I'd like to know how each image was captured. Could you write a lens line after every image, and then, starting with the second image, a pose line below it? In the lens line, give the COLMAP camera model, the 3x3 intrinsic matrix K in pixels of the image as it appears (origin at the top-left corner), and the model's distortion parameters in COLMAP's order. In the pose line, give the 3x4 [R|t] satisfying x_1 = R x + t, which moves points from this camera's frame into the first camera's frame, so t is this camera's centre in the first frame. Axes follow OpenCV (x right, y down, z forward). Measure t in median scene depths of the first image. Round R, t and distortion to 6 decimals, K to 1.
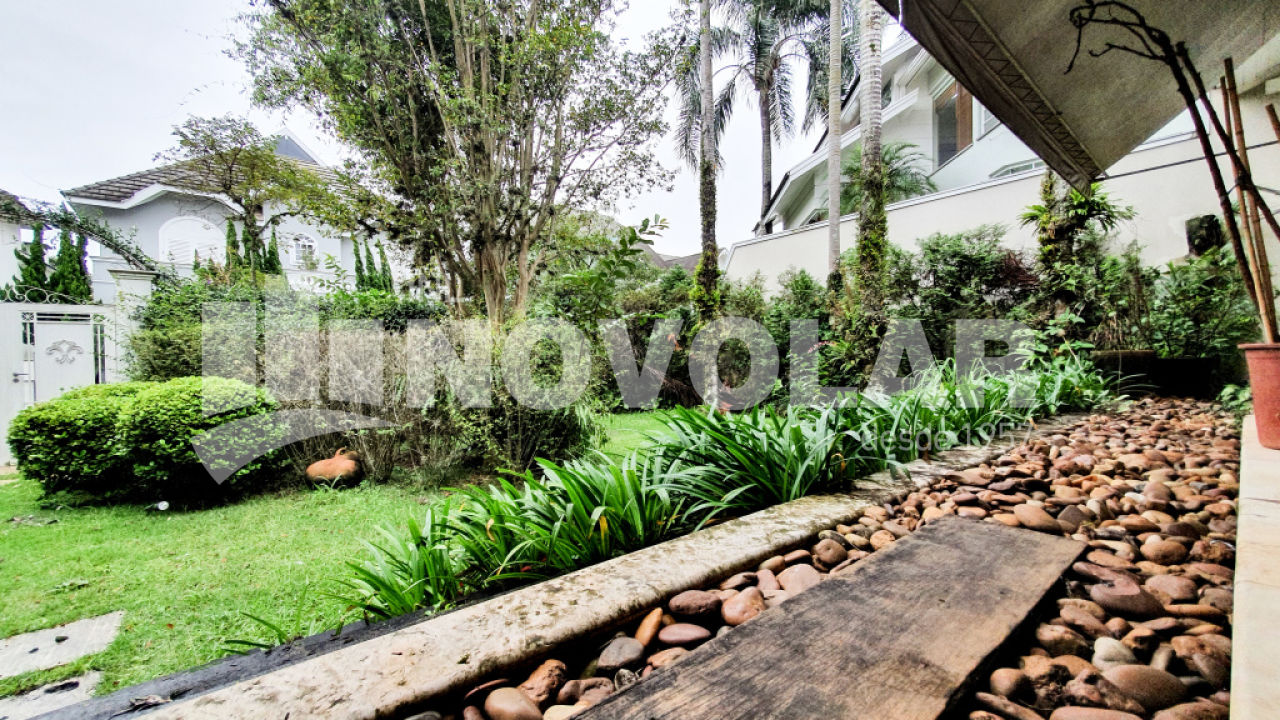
lens RADIAL K [[515.0, 0, 633.5], [0, 515.0, 360.6], [0, 0, 1]] dist [0.000366, -0.000159]
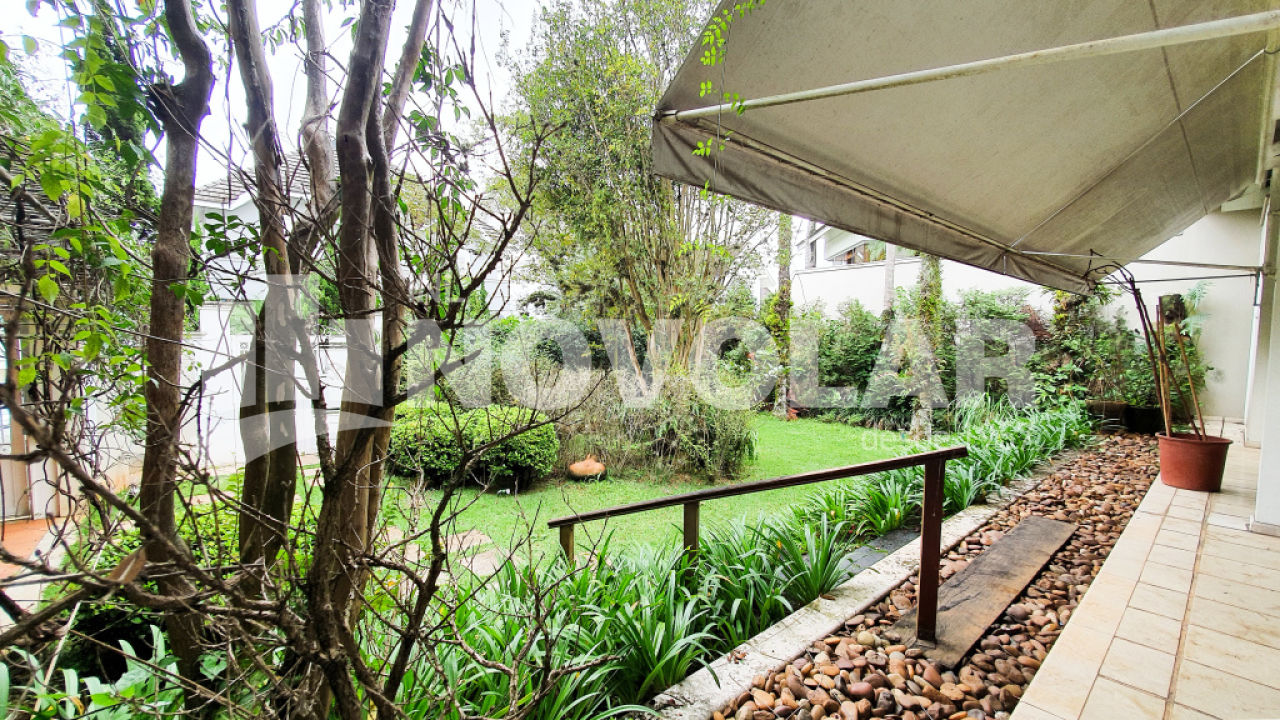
lens RADIAL K [[515.0, 0, 646.2], [0, 515.0, 362.2], [0, 0, 1]] dist [0.000366, -0.000159]
pose [[0.999404, 0.027687, 0.020601, -1.268090], [-0.028608, 0.998539, 0.045845, -0.487319], [-0.019302, -0.046407, 0.998736, -1.398596]]
